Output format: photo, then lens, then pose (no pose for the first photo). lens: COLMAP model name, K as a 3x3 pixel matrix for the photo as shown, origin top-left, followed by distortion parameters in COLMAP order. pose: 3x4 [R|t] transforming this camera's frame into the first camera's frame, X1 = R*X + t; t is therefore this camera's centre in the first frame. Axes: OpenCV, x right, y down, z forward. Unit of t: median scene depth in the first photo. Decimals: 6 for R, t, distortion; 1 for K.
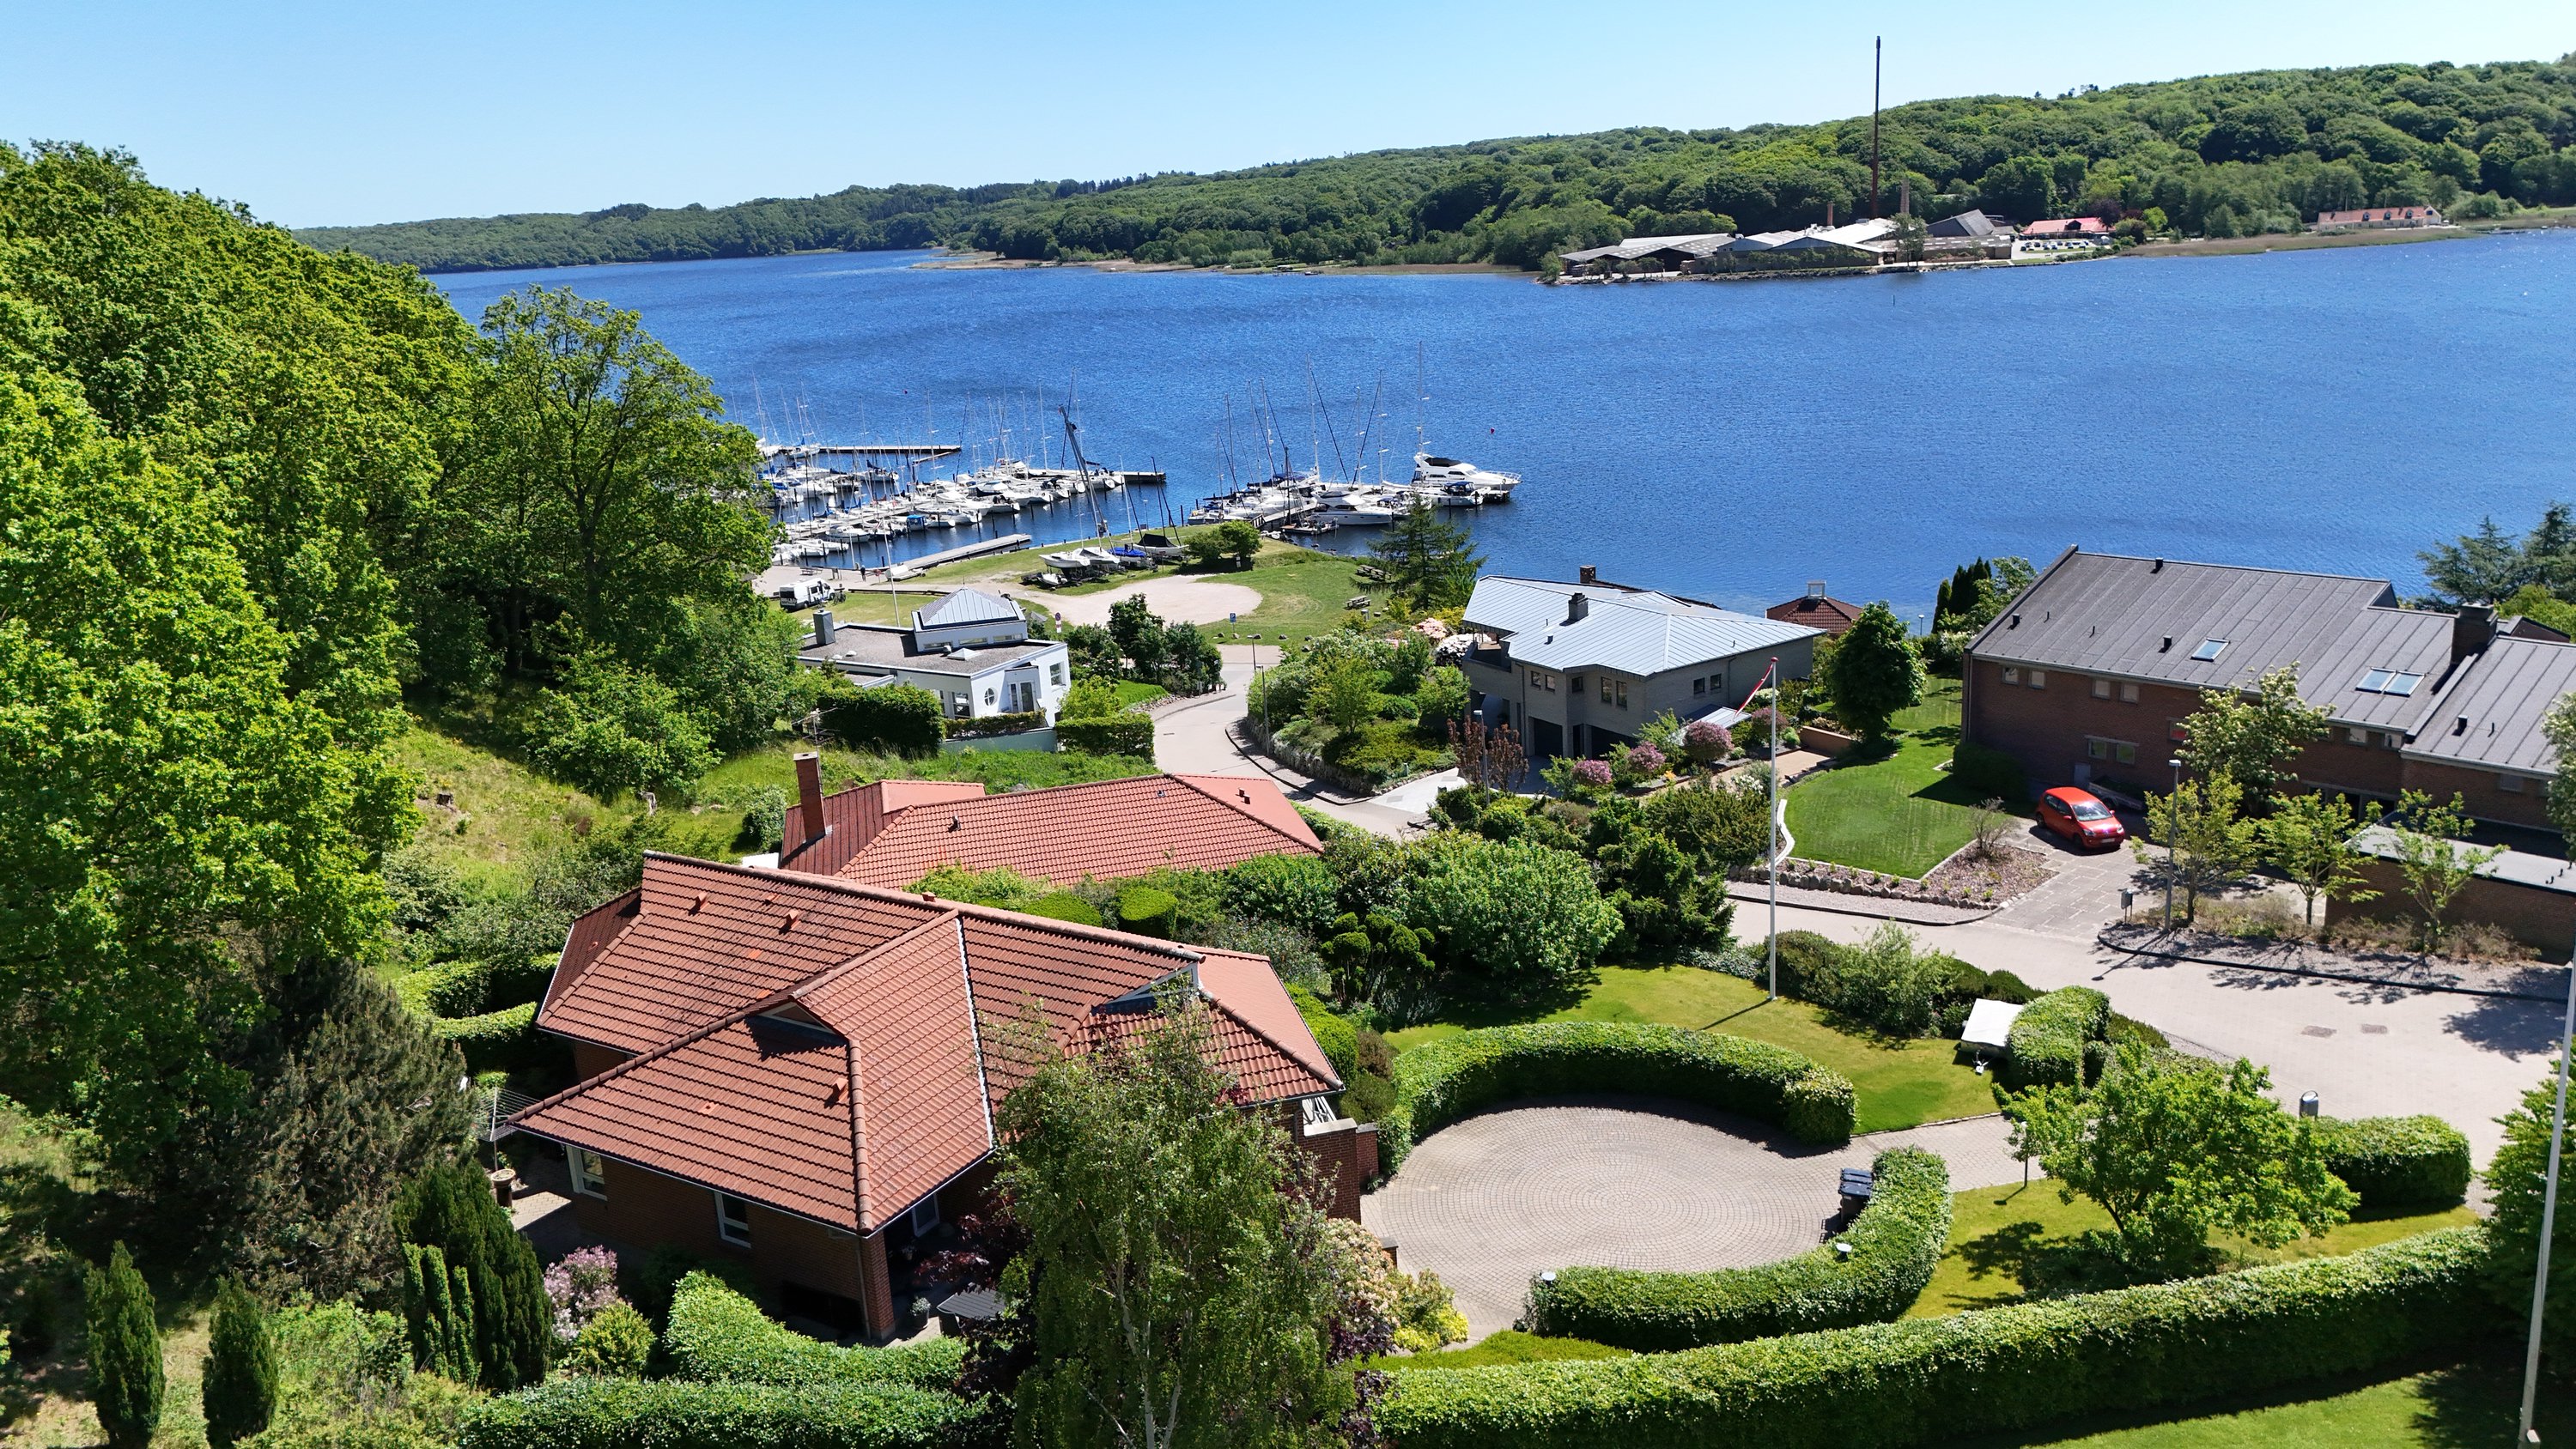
lens RADIAL K [[1884.7, 0, 1291.0], [0, 1884.7, 716.9], [0, 0, 1]] dist [0.086613, -0.092934]
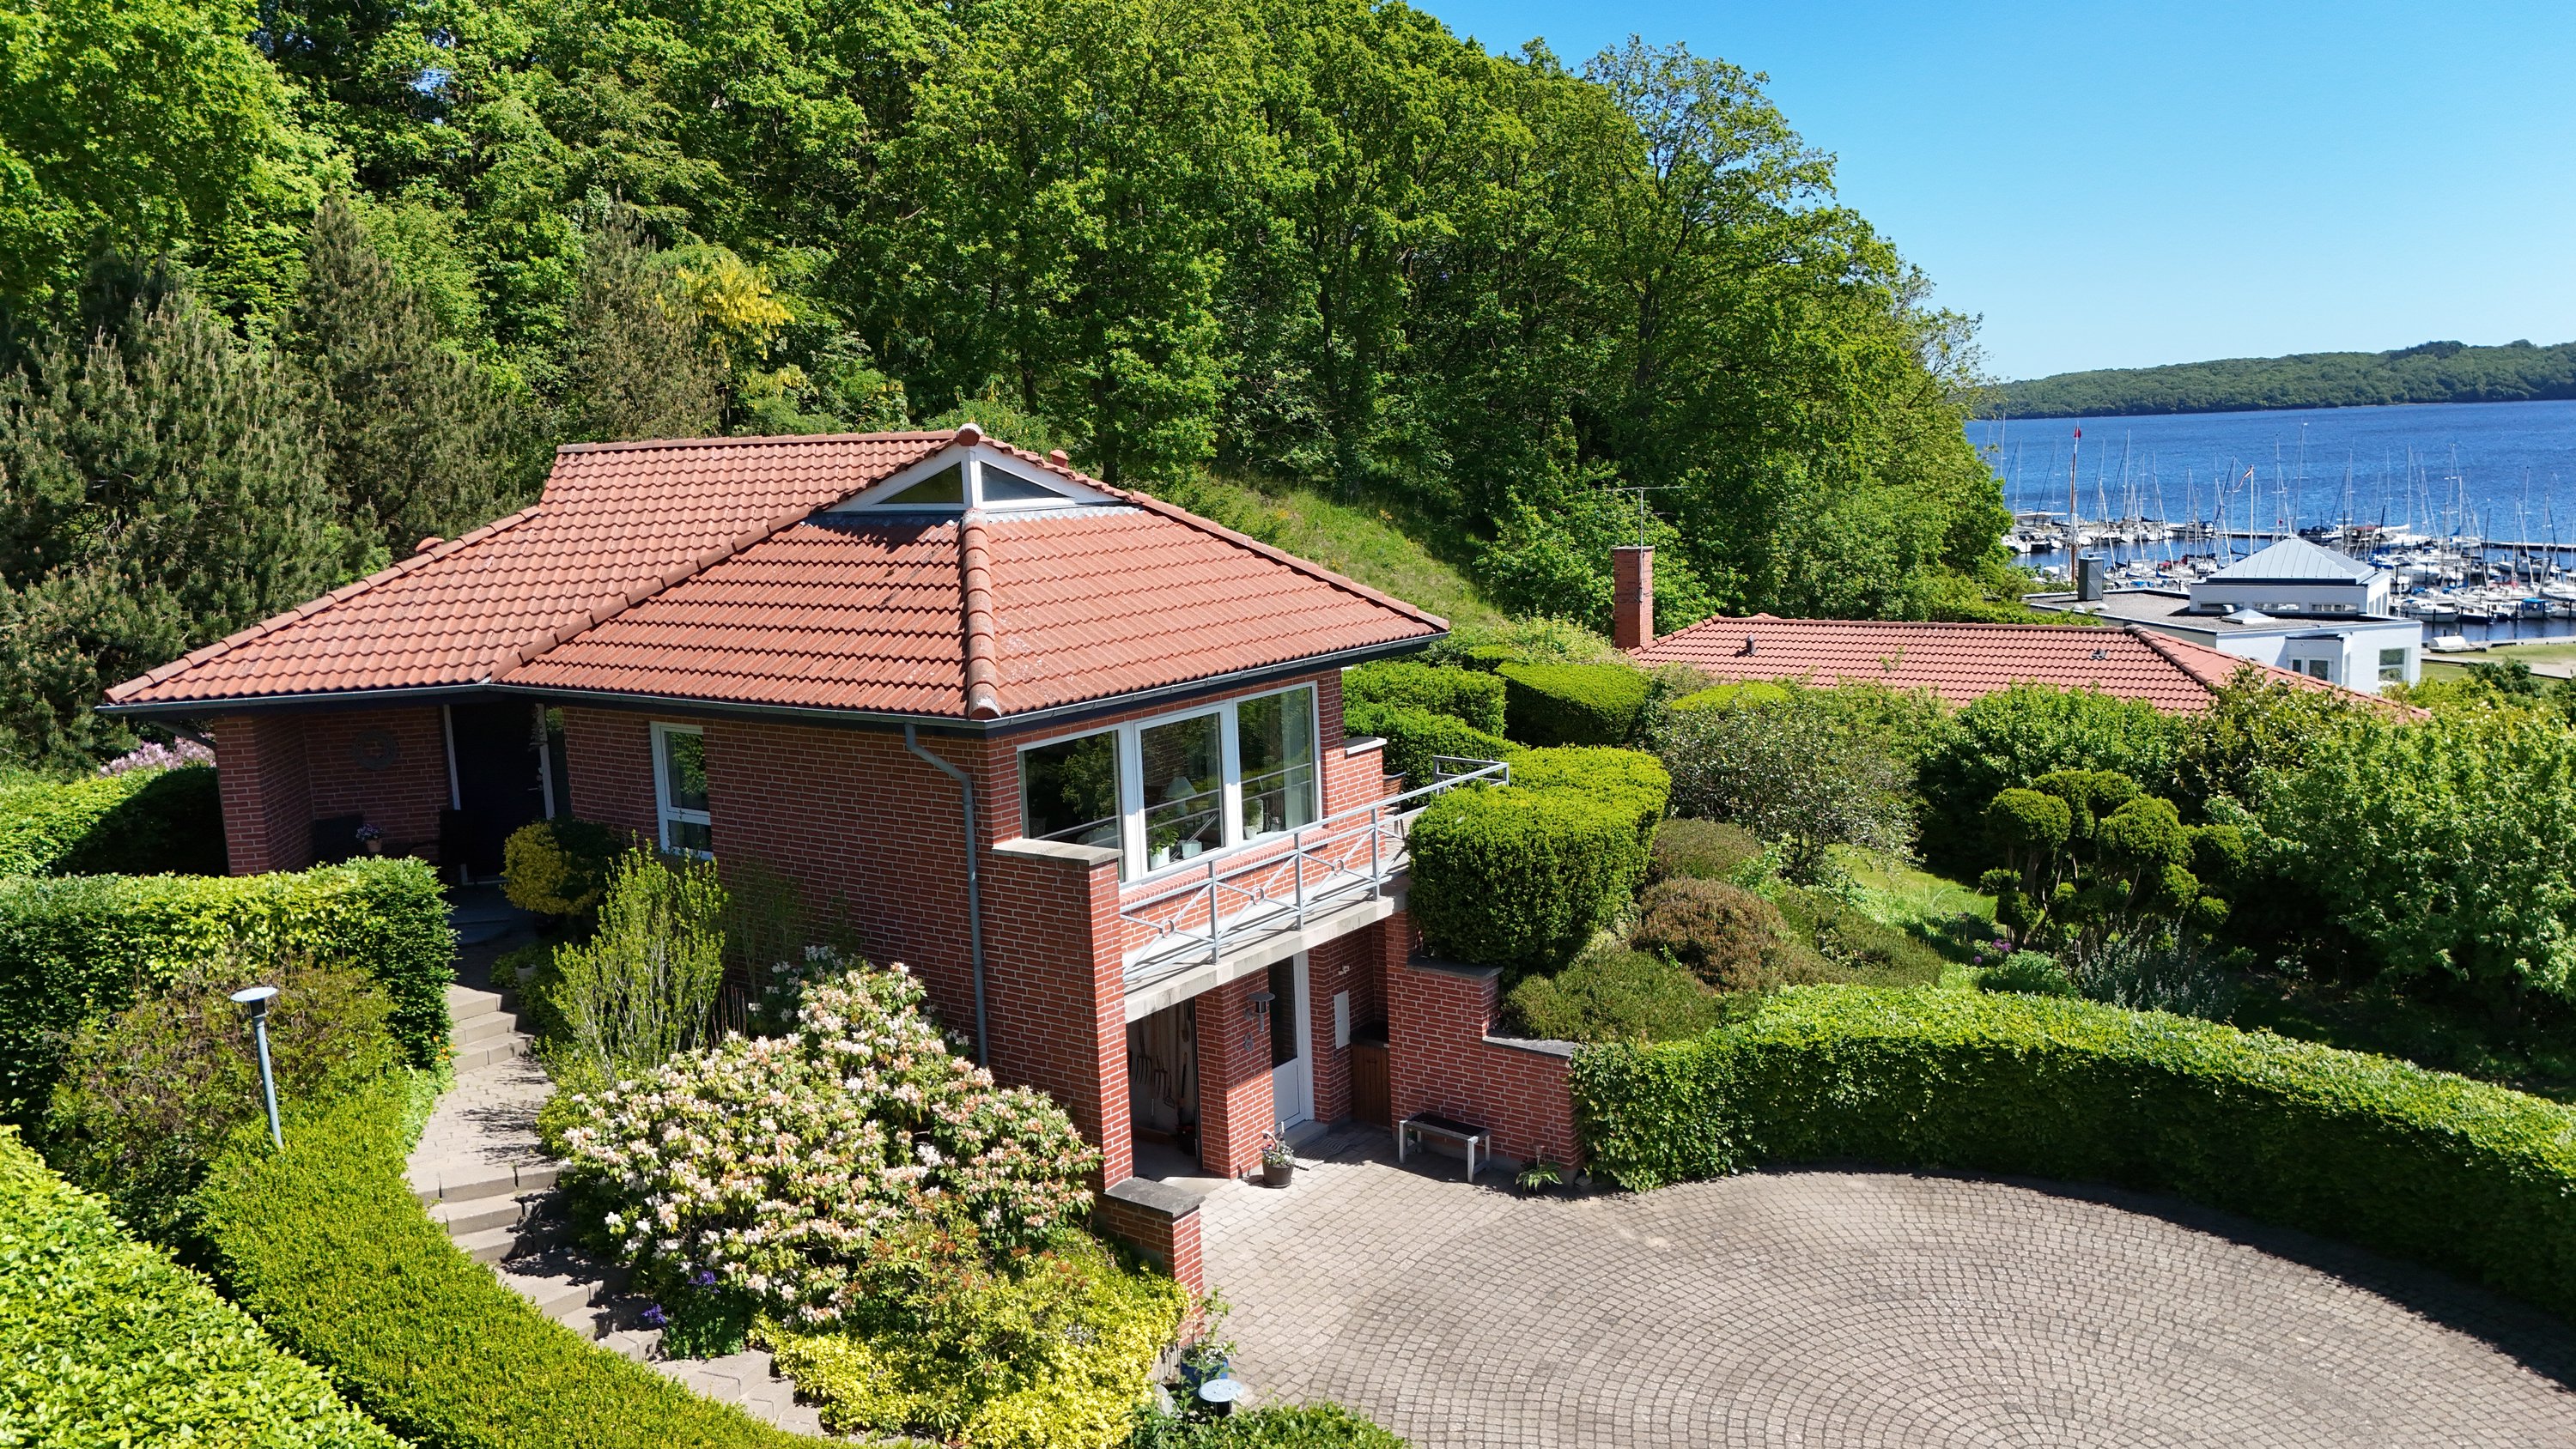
lens RADIAL K [[1884.7, 0, 1282.1], [0, 1884.7, 724.3], [0, 0, 1]] dist [0.086613, -0.092934]
pose [[0.649120, 0.147154, -0.746317, 0.180029], [-0.199901, 0.979626, 0.019290, 0.088191], [0.733950, 0.136668, 0.665311, 0.389034]]
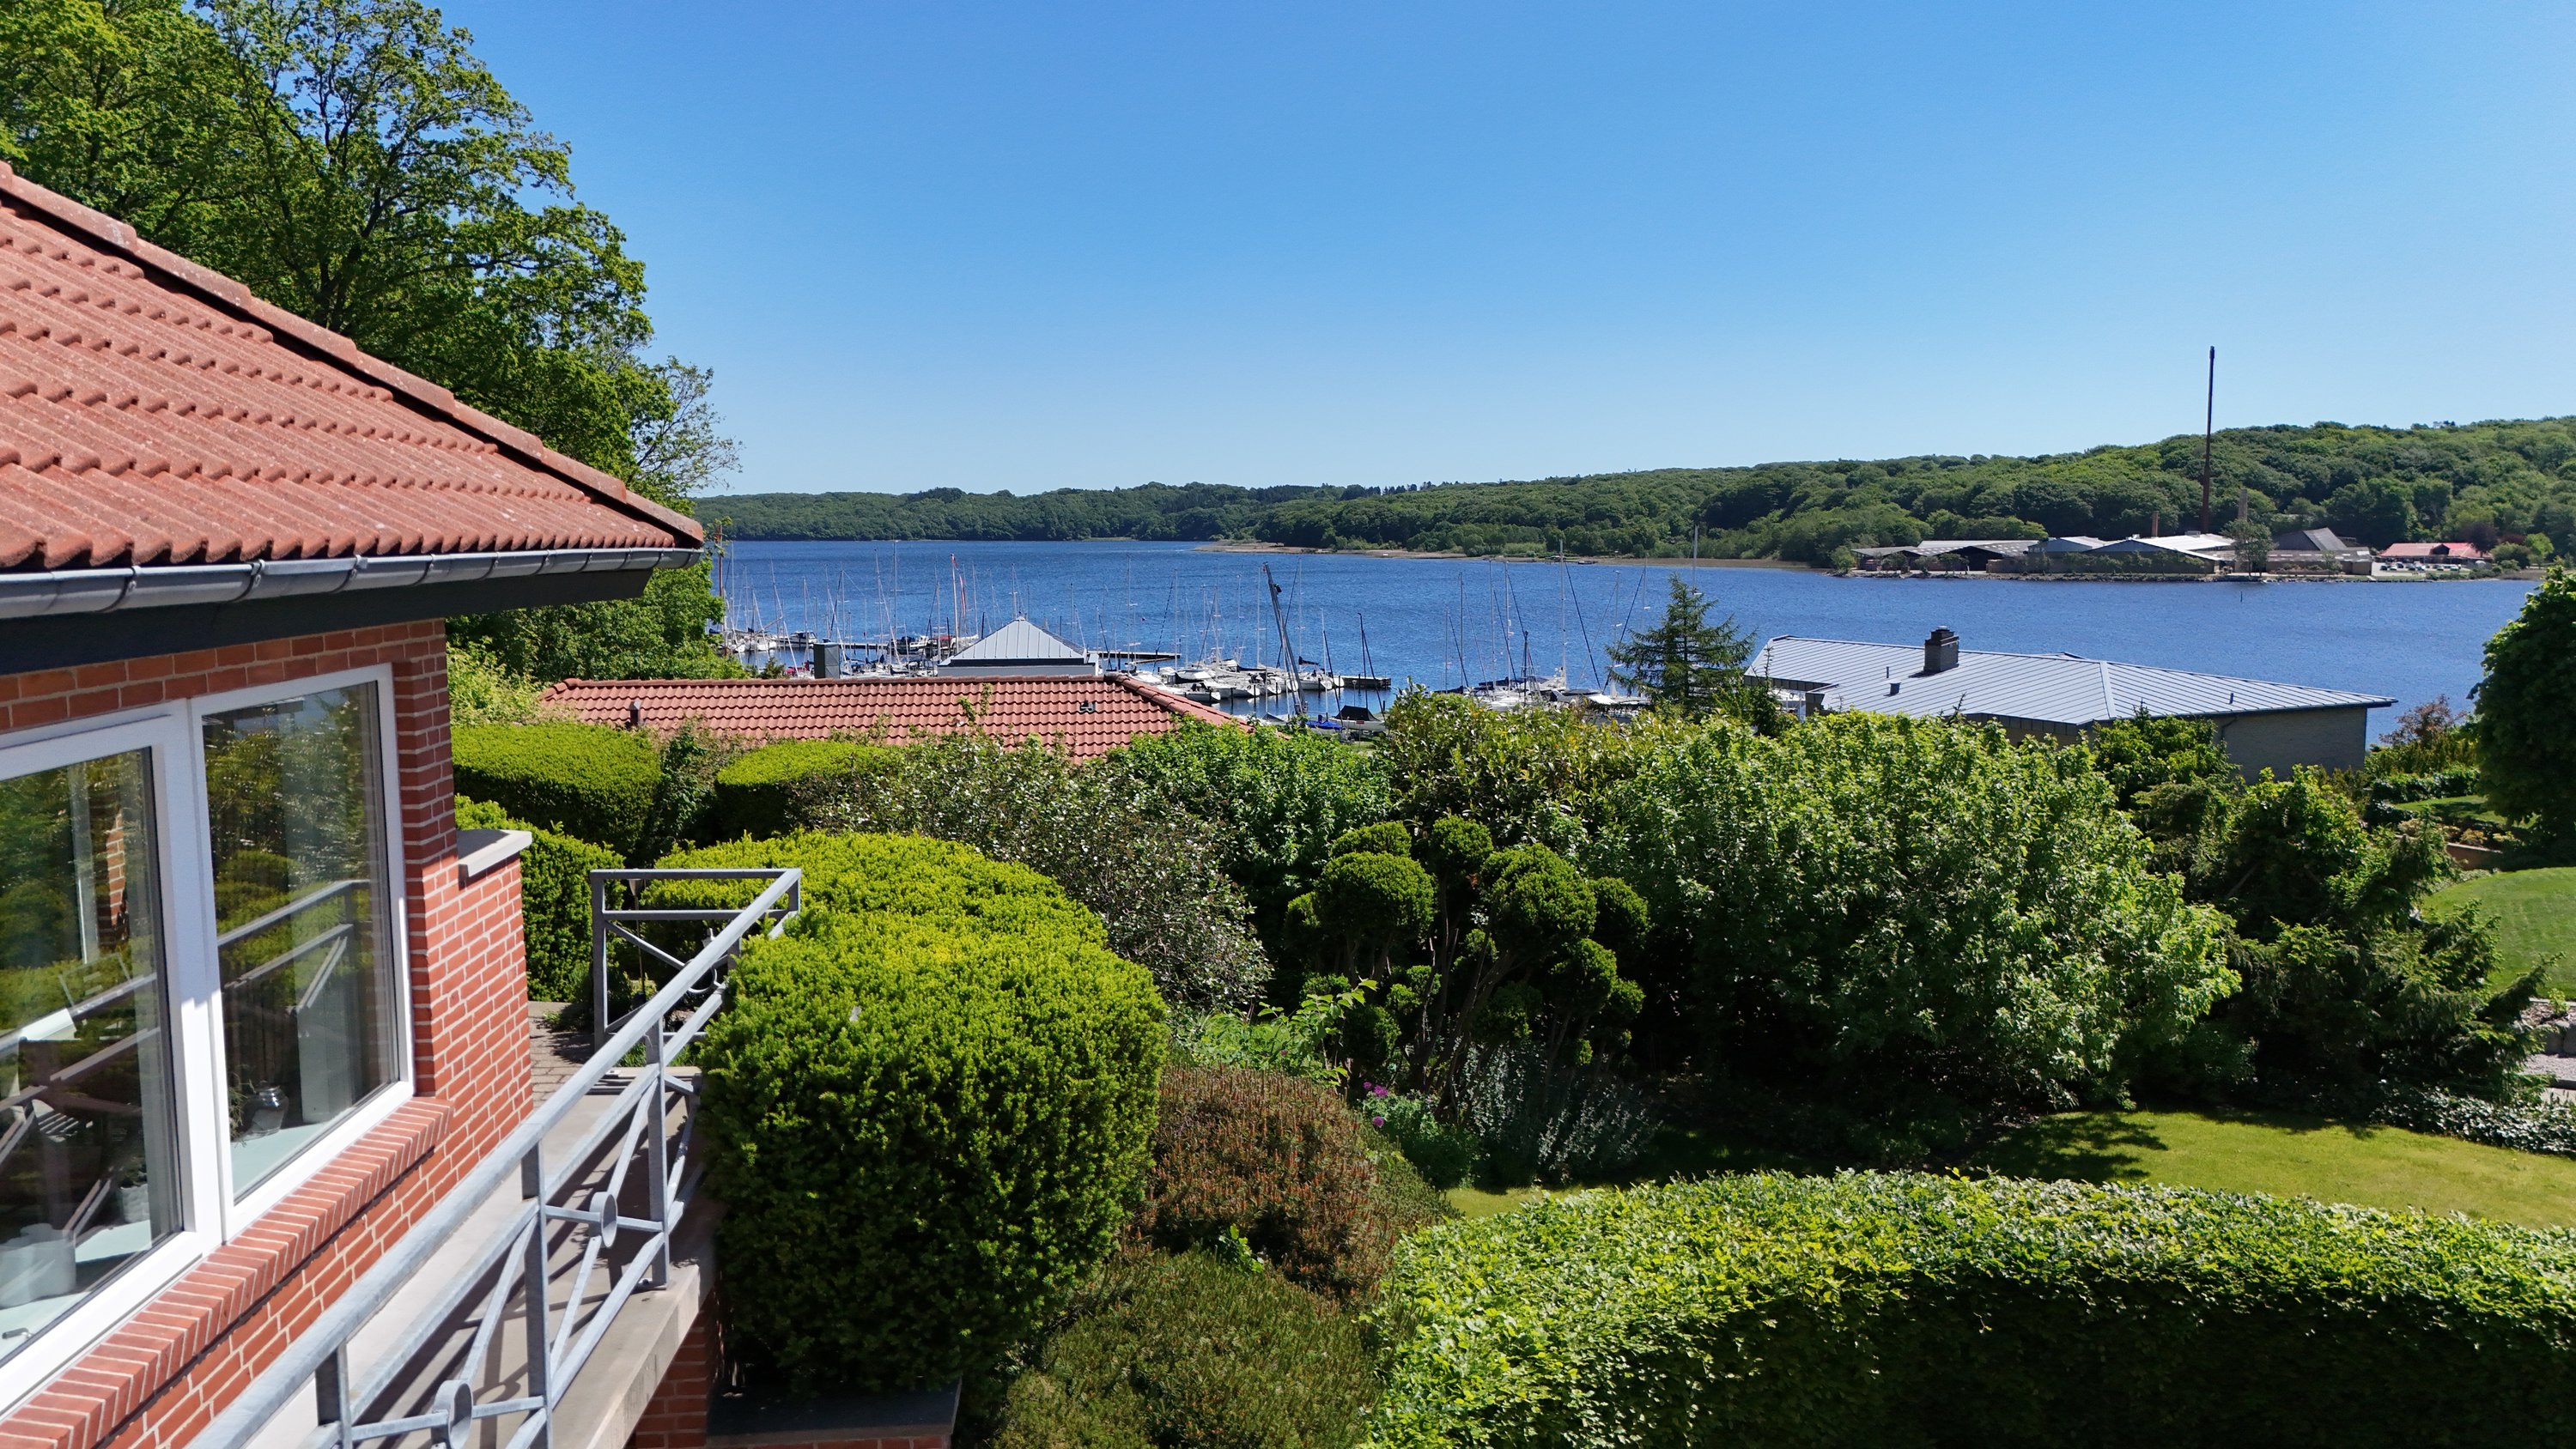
lens RADIAL K [[1884.7, 0, 1285.7], [0, 1884.7, 717.7], [0, 0, 1]] dist [0.086613, -0.092934]
pose [[0.987383, 0.066862, -0.143544, 0.042406], [-0.088990, 0.984096, -0.153739, 0.098892], [0.130982, 0.164574, 0.977629, 0.483233]]
